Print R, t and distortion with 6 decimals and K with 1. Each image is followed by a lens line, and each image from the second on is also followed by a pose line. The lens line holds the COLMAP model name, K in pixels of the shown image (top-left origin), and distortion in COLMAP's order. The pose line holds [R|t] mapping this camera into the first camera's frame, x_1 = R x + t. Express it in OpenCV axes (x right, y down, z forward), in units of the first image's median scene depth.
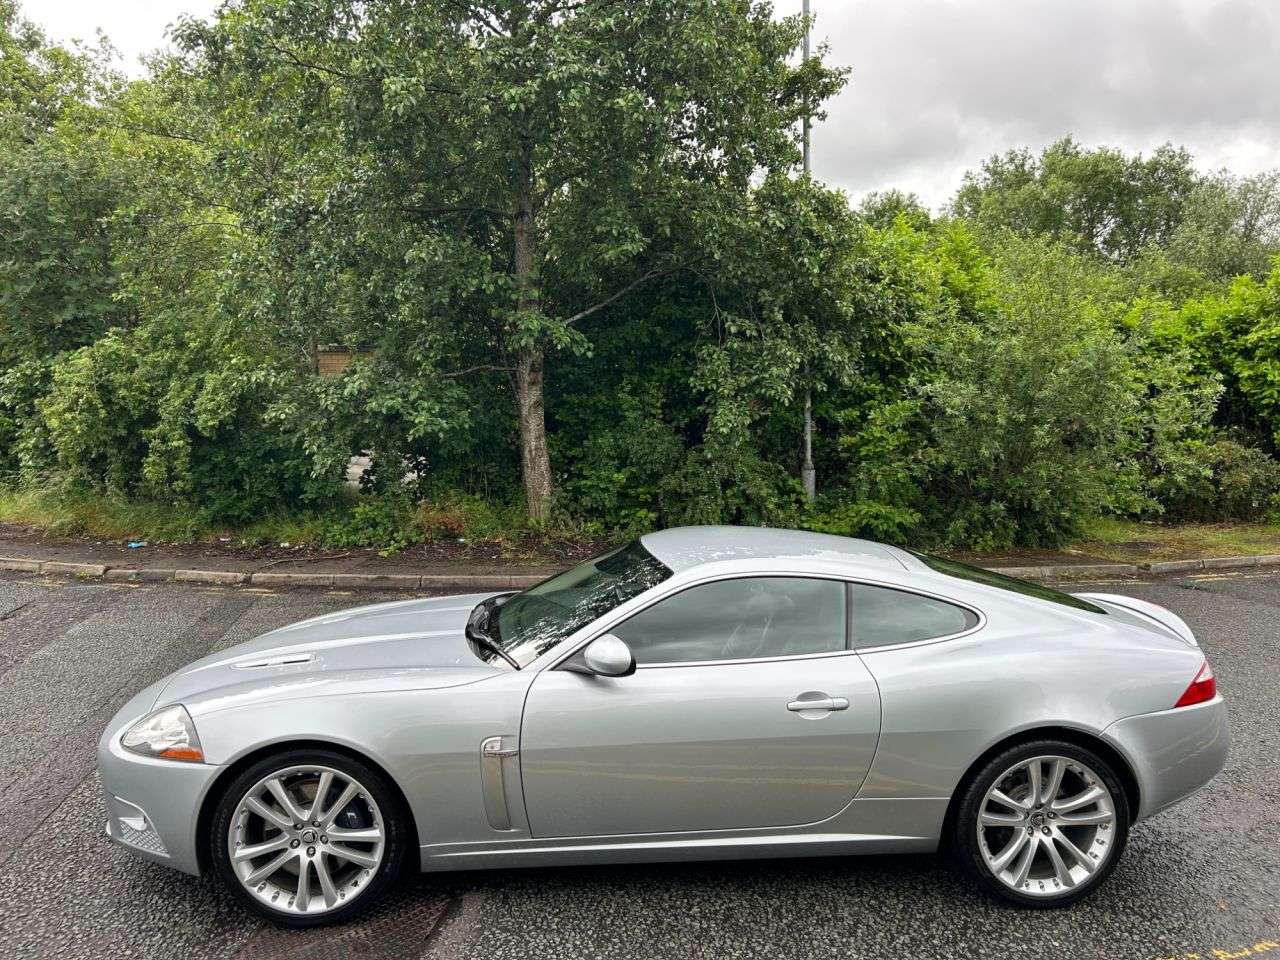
lens RADIAL K [[967.7, 0, 631.3], [0, 967.7, 492.5], [0, 0, 1]] dist [0.059992, -0.057694]
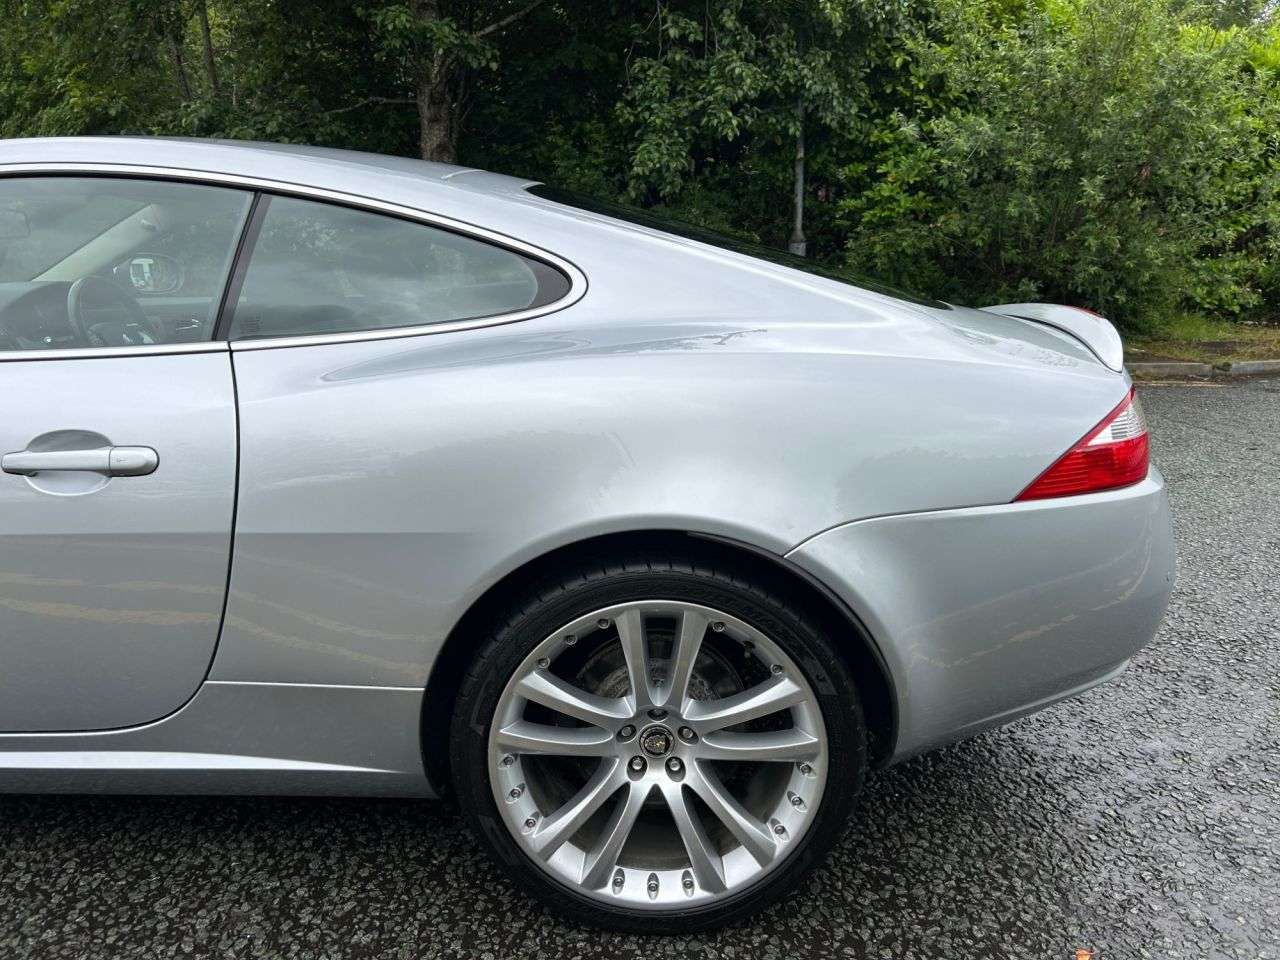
lens RADIAL K [[968.8, 0, 612.9], [0, 968.8, 476.2], [0, 0, 1]] dist [0.035603, -0.035503]
pose [[0.993566, 0.030857, -0.108972, 0.384612], [-0.013400, 0.987439, 0.157430, 0.131456], [0.112461, -0.154957, 0.981499, 0.519405]]
